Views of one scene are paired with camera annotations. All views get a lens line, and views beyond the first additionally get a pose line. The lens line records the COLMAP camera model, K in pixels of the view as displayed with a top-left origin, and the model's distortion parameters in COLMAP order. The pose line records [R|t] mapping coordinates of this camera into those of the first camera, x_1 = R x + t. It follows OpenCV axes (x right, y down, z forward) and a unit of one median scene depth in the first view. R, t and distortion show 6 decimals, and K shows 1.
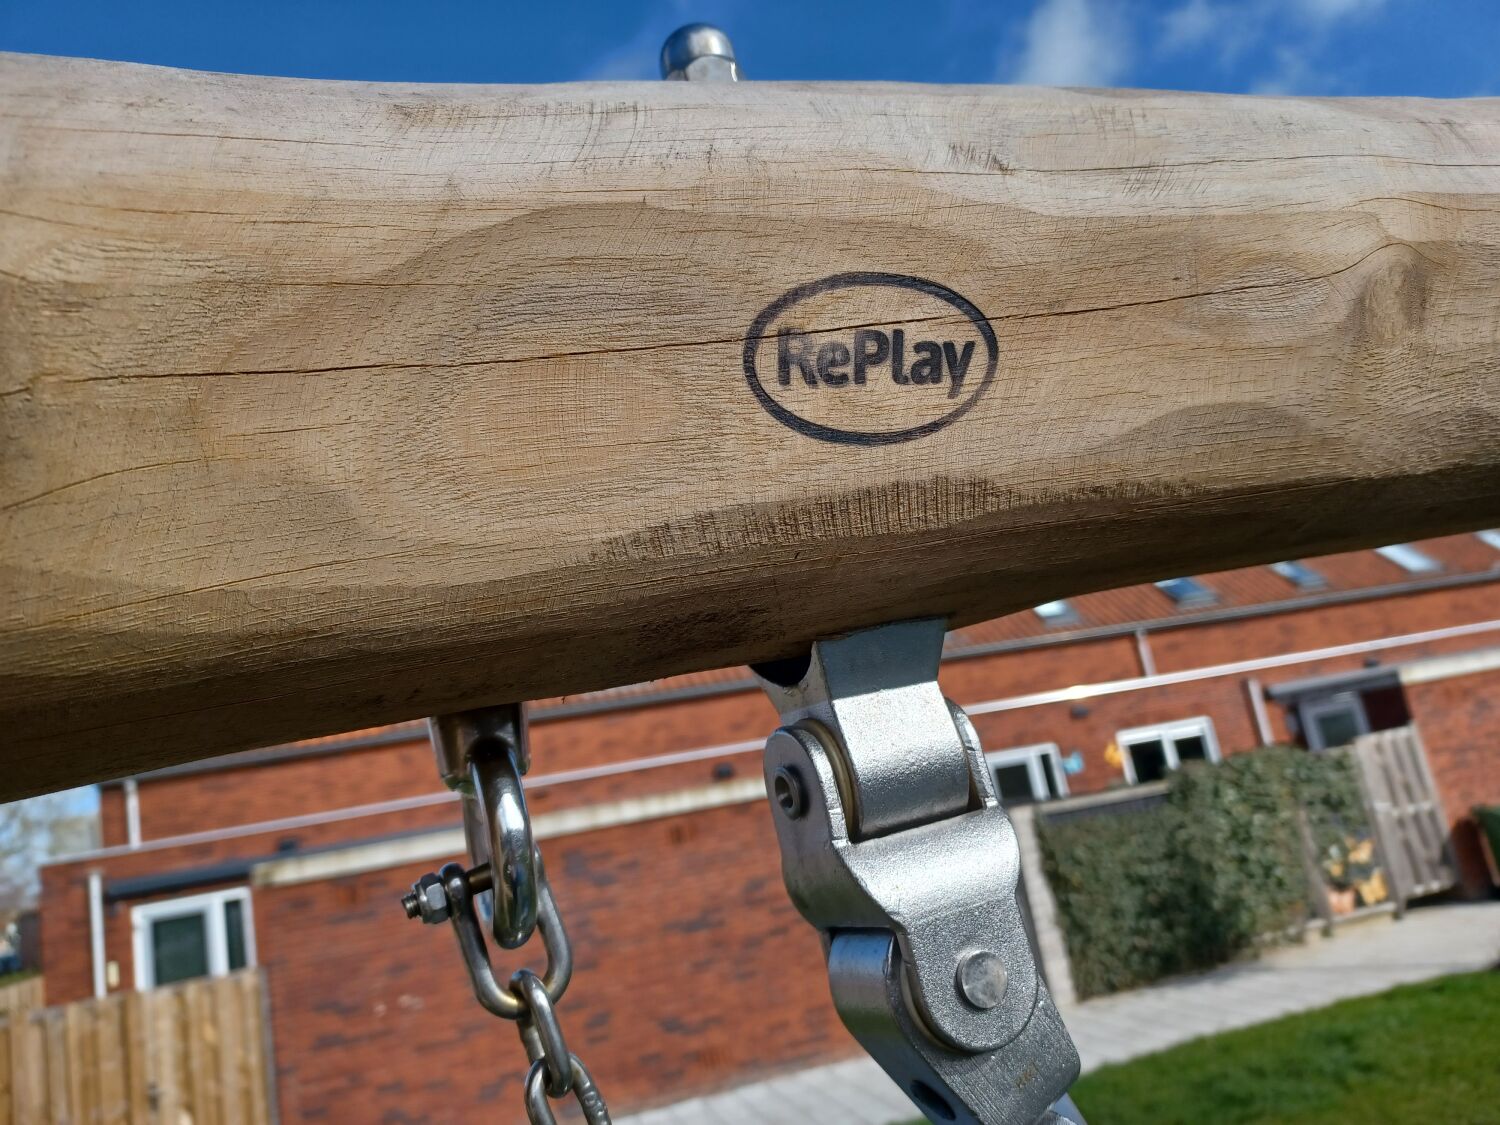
lens RADIAL K [[1073.4, 0, 756.5], [0, 1073.4, 570.4], [0, 0, 1]] dist [0.014273, 0.007566]
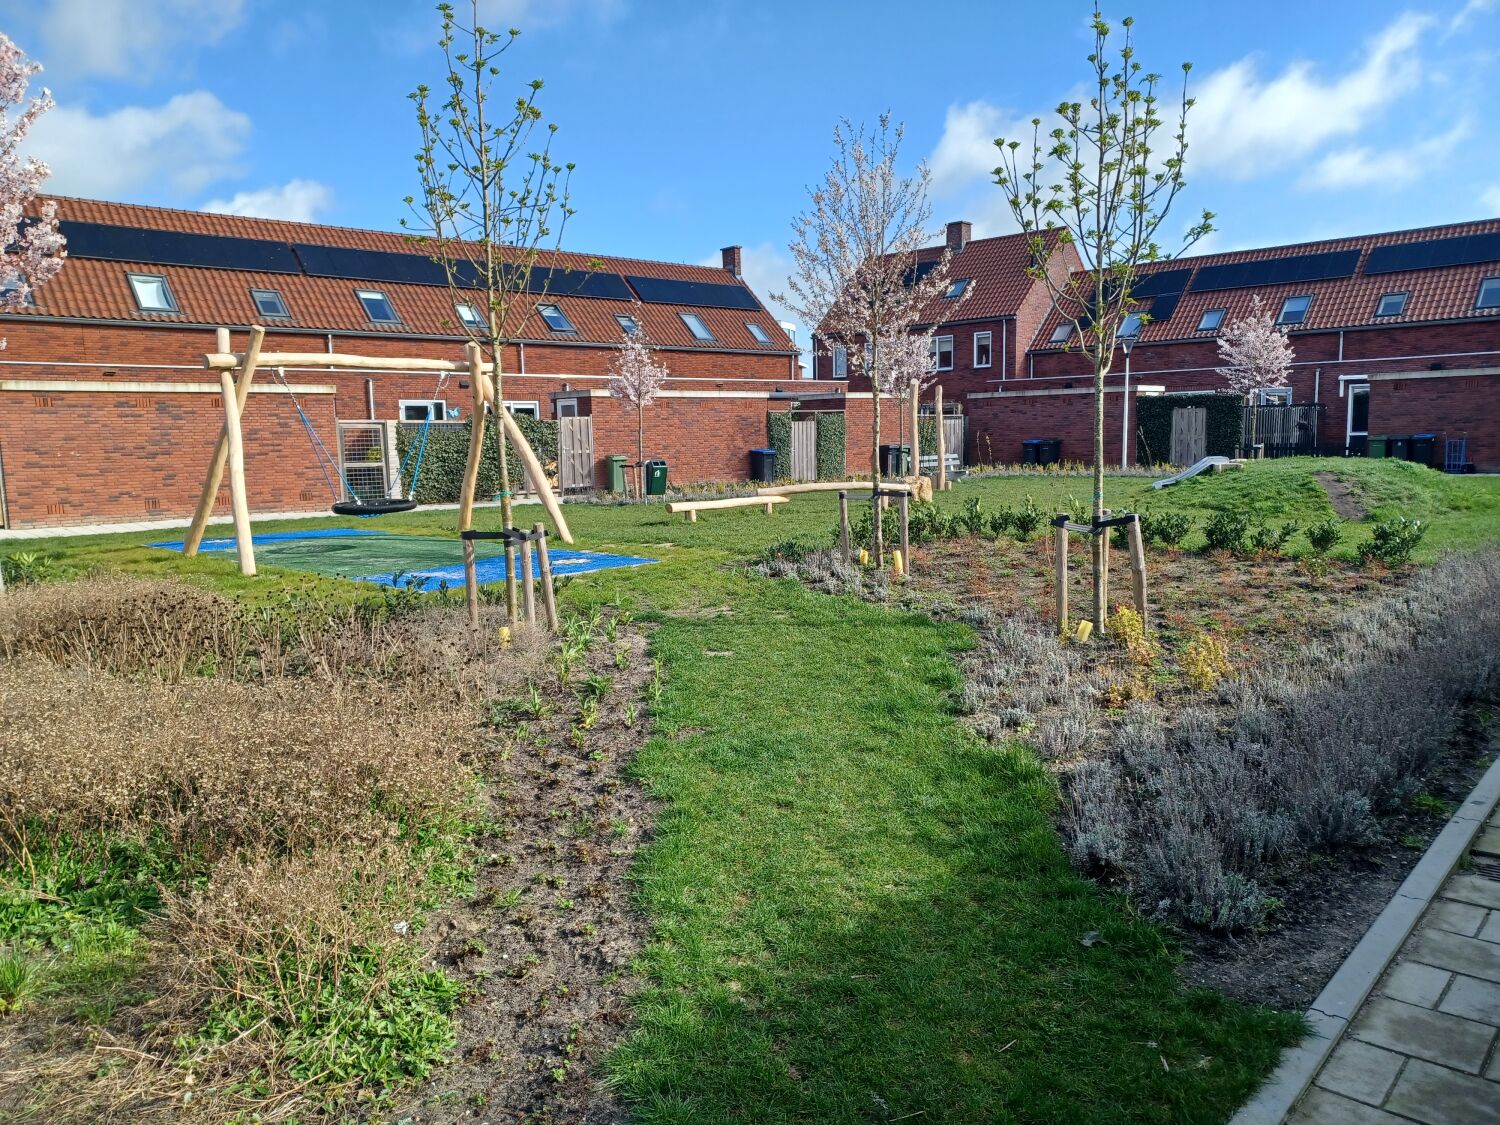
lens RADIAL K [[1073.4, 0, 760.6], [0, 1073.4, 563.2], [0, 0, 1]] dist [0.014273, 0.007566]
pose [[0.880642, 0.103475, 0.462345, -0.066442], [-0.234835, 0.942882, 0.236274, -0.175168], [-0.411488, -0.316648, 0.854641, -1.130468]]
